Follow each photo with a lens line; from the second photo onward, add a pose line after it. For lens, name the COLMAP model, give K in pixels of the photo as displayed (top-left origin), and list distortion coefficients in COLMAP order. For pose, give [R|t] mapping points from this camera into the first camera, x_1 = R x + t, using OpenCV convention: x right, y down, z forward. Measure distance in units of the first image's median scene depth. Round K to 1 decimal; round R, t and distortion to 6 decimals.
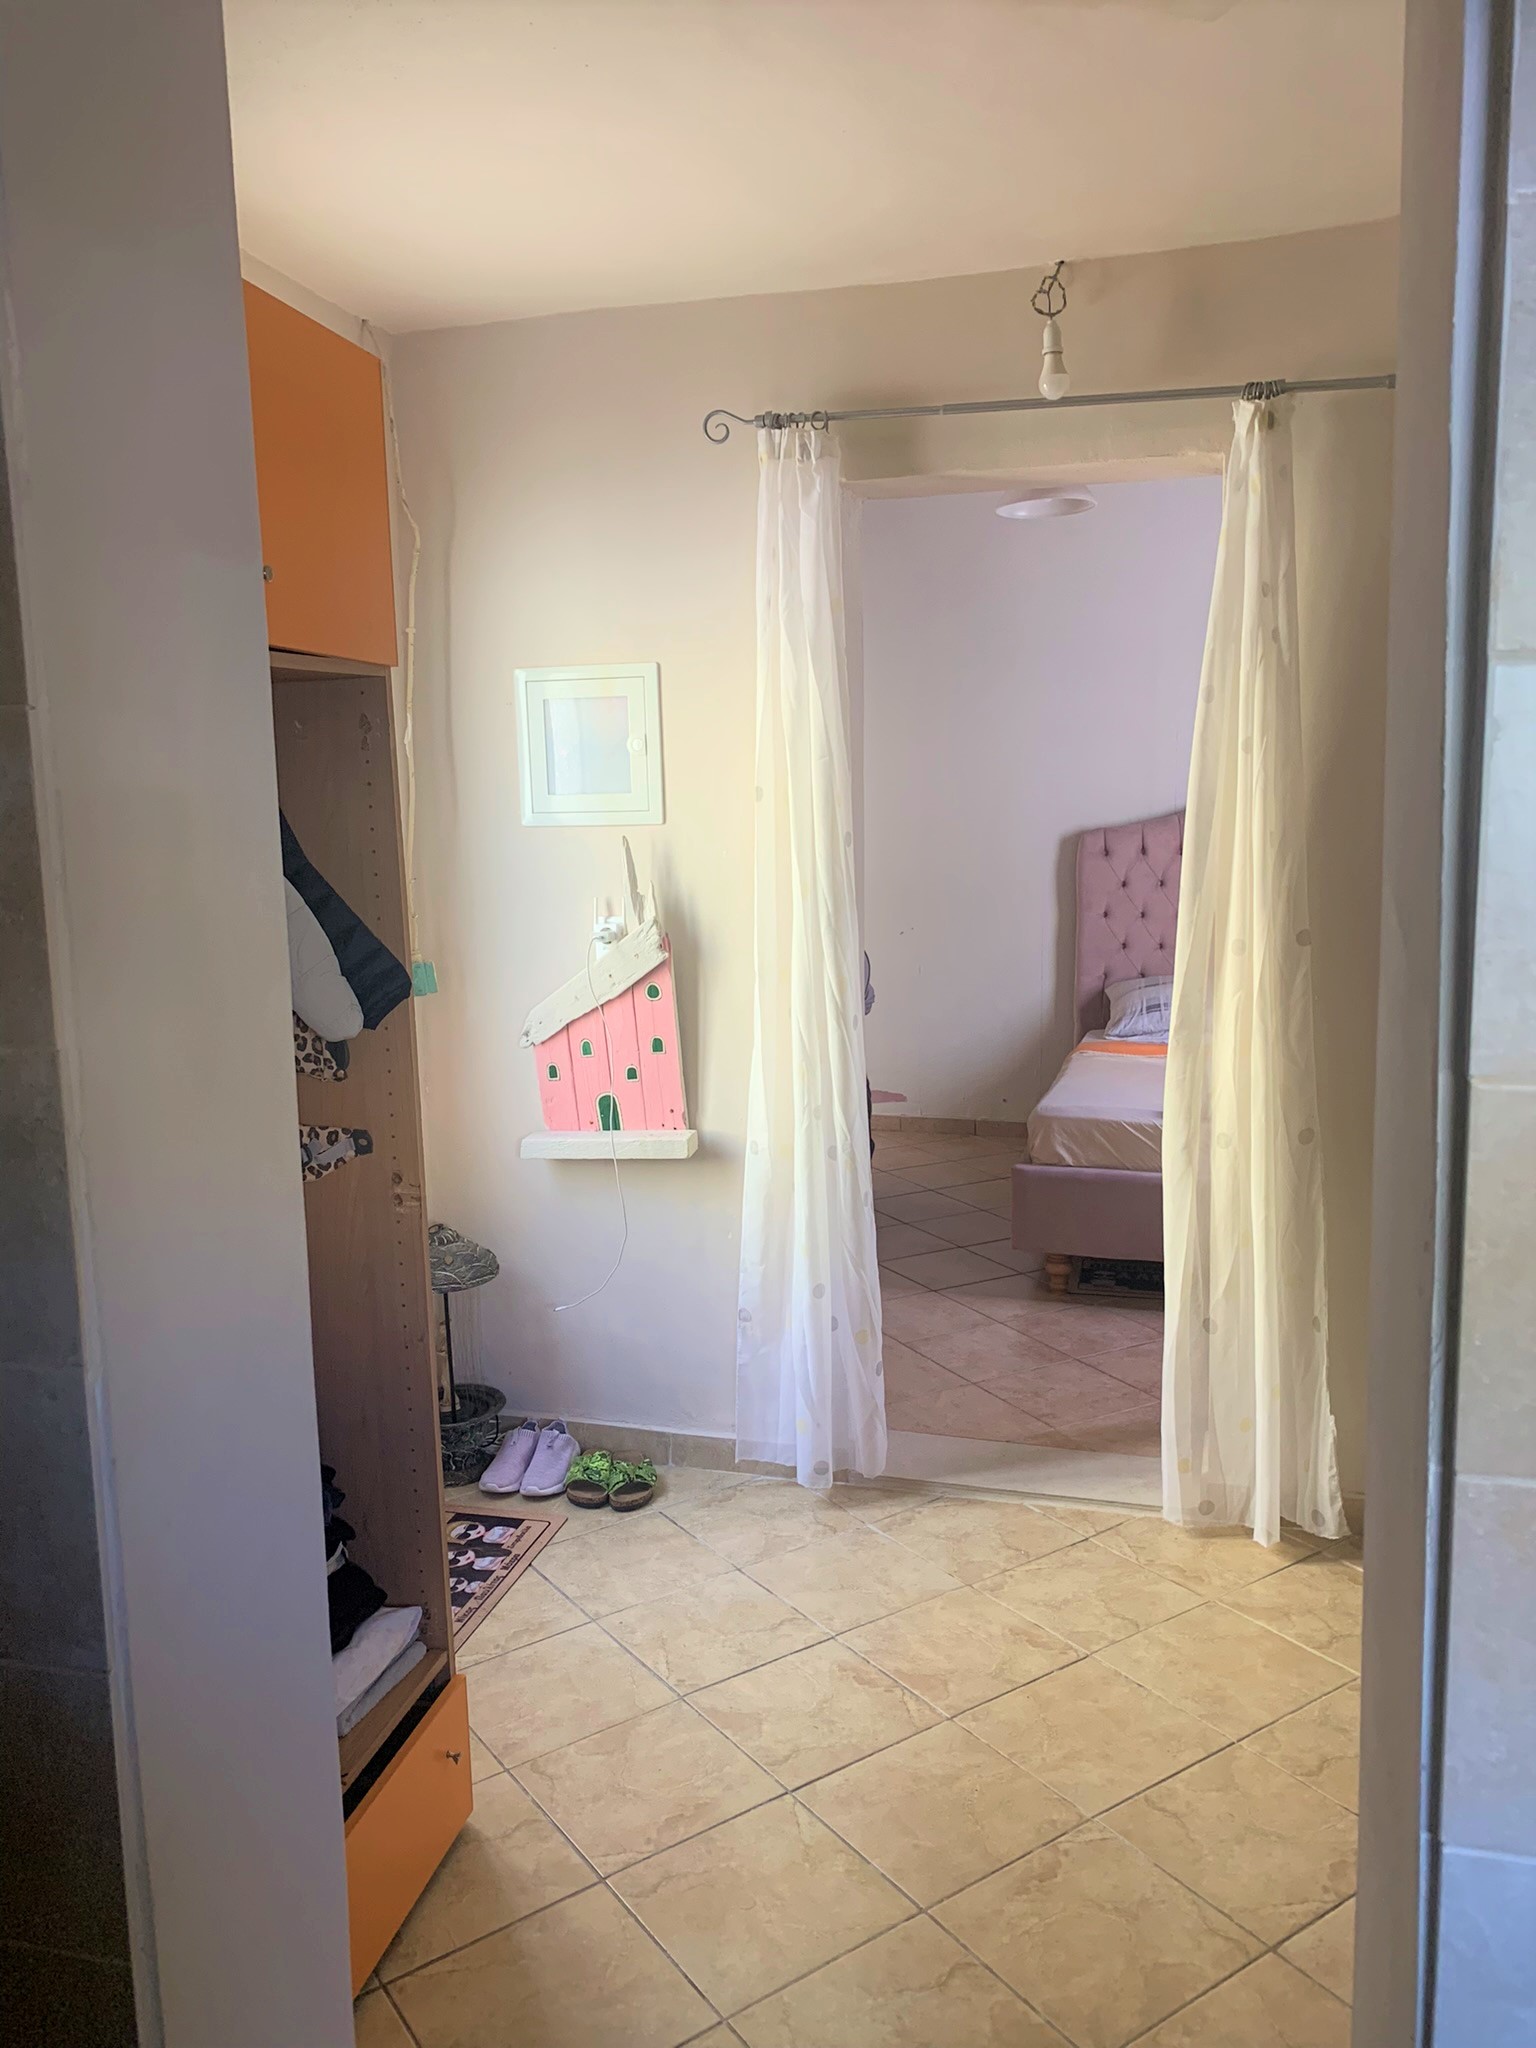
lens RADIAL K [[1572.5, 0, 768.0], [0, 1572.5, 1024.0], [0, 0, 1]] dist [0.017136, -0.008354]
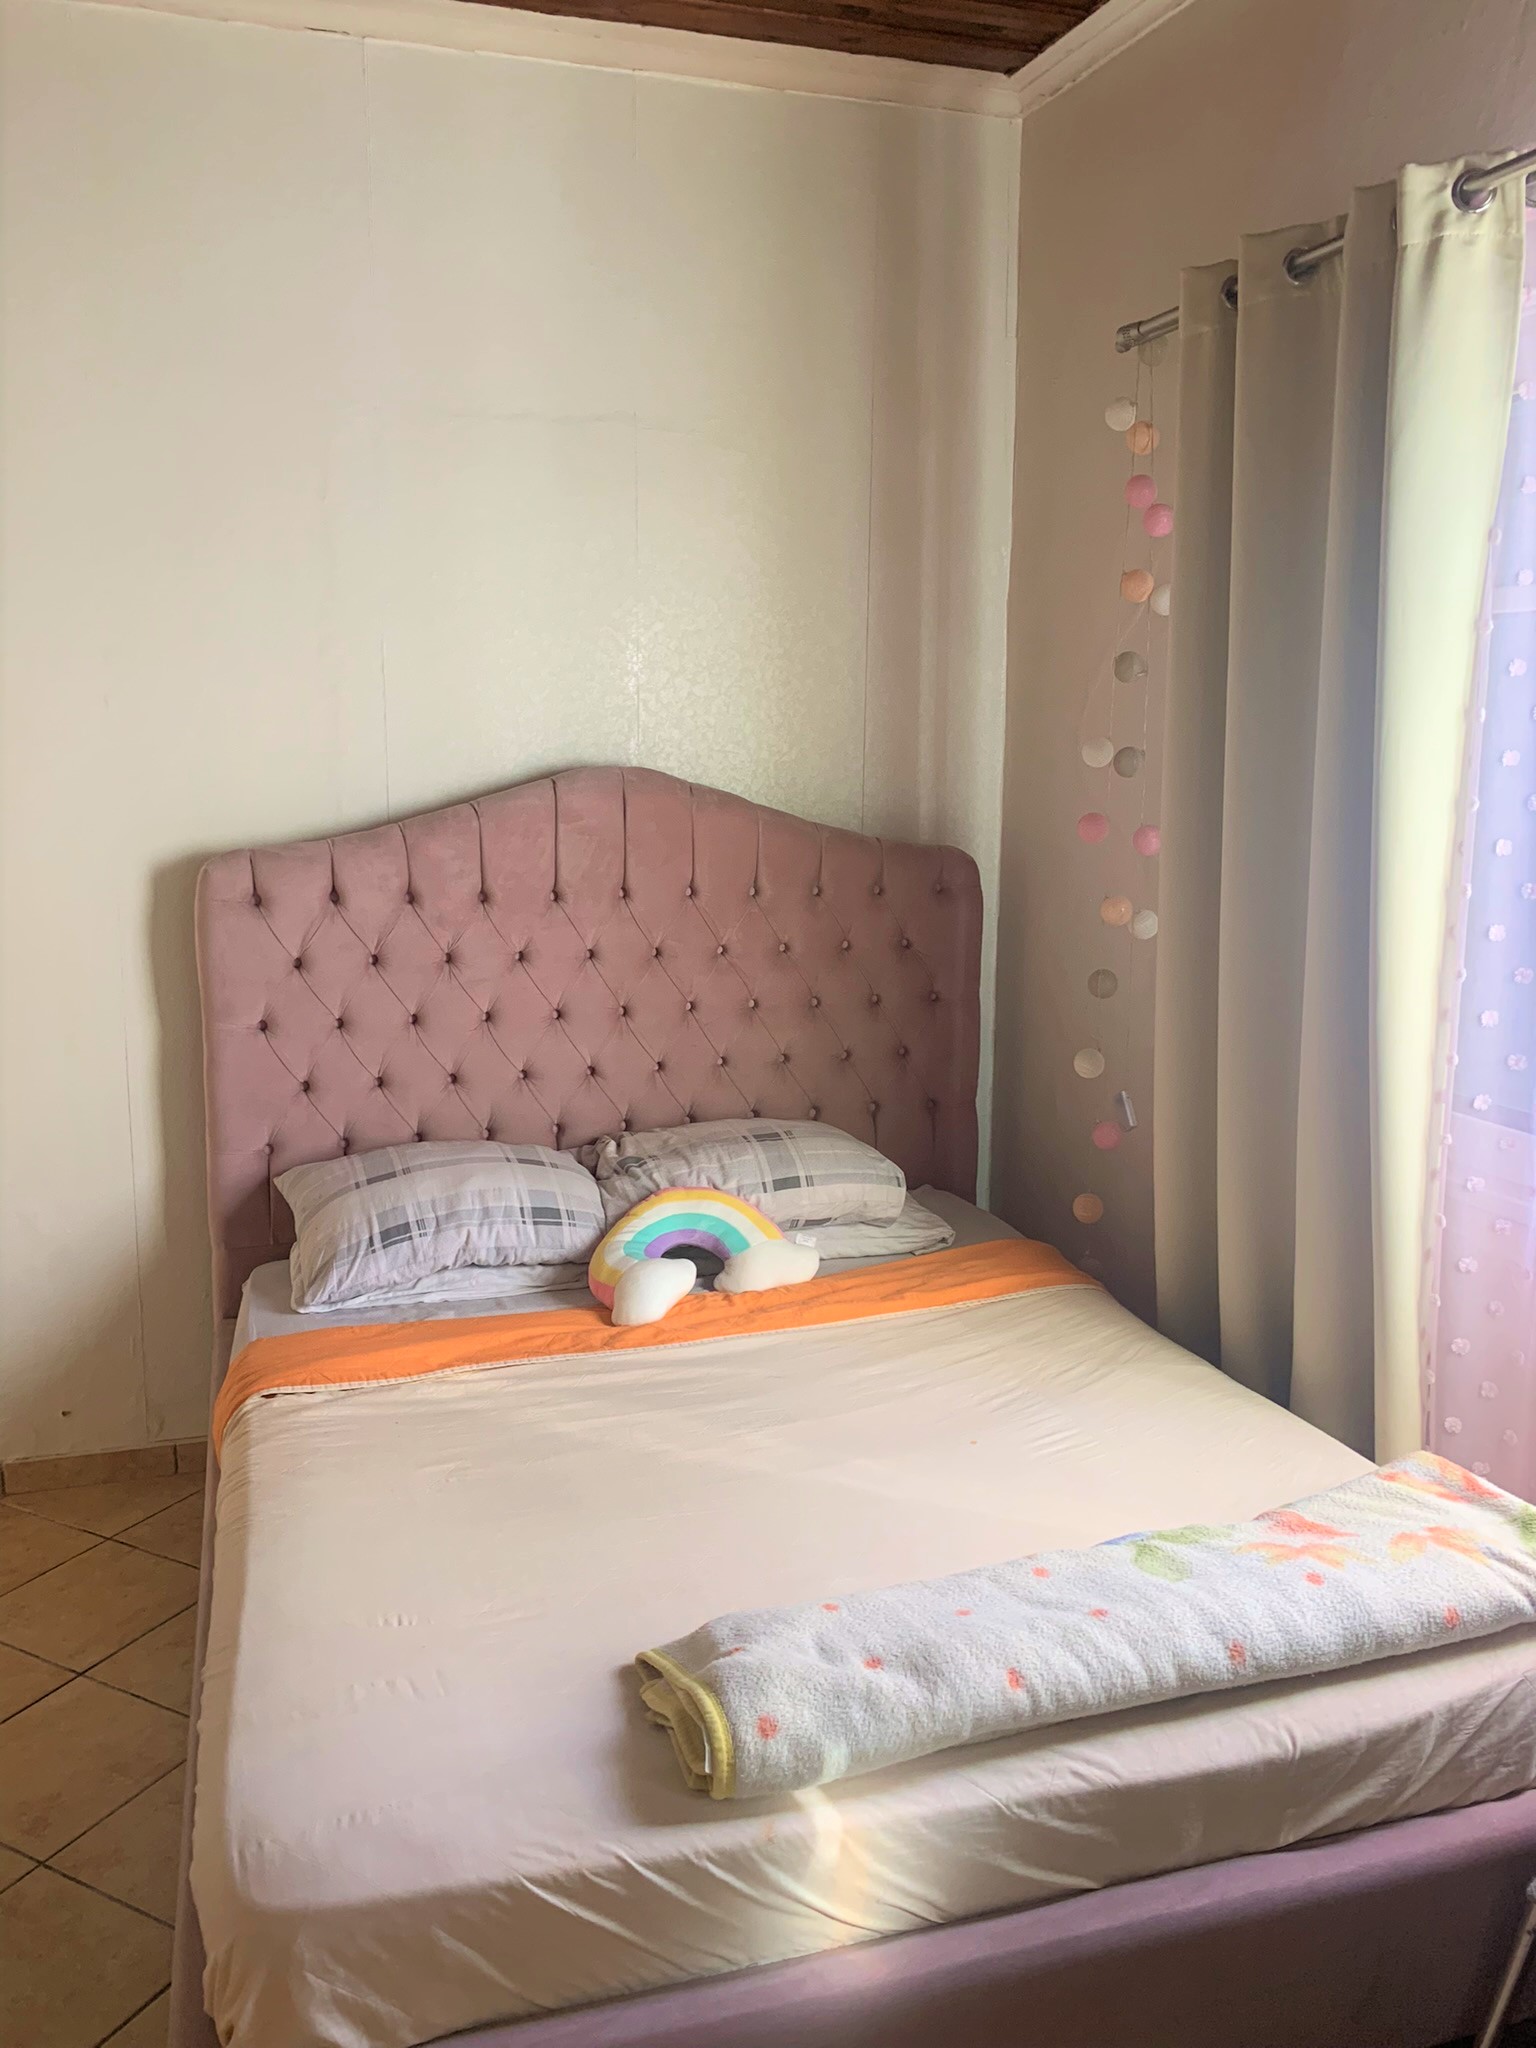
lens RADIAL K [[1572.5, 0, 768.0], [0, 1572.5, 1024.0], [0, 0, 1]] dist [0.017136, -0.008354]
pose [[0.829960, -0.074719, 0.552797, 0.075082], [0.058053, 0.997177, 0.047624, -0.085543], [-0.554795, -0.007435, 0.831954, 0.512367]]
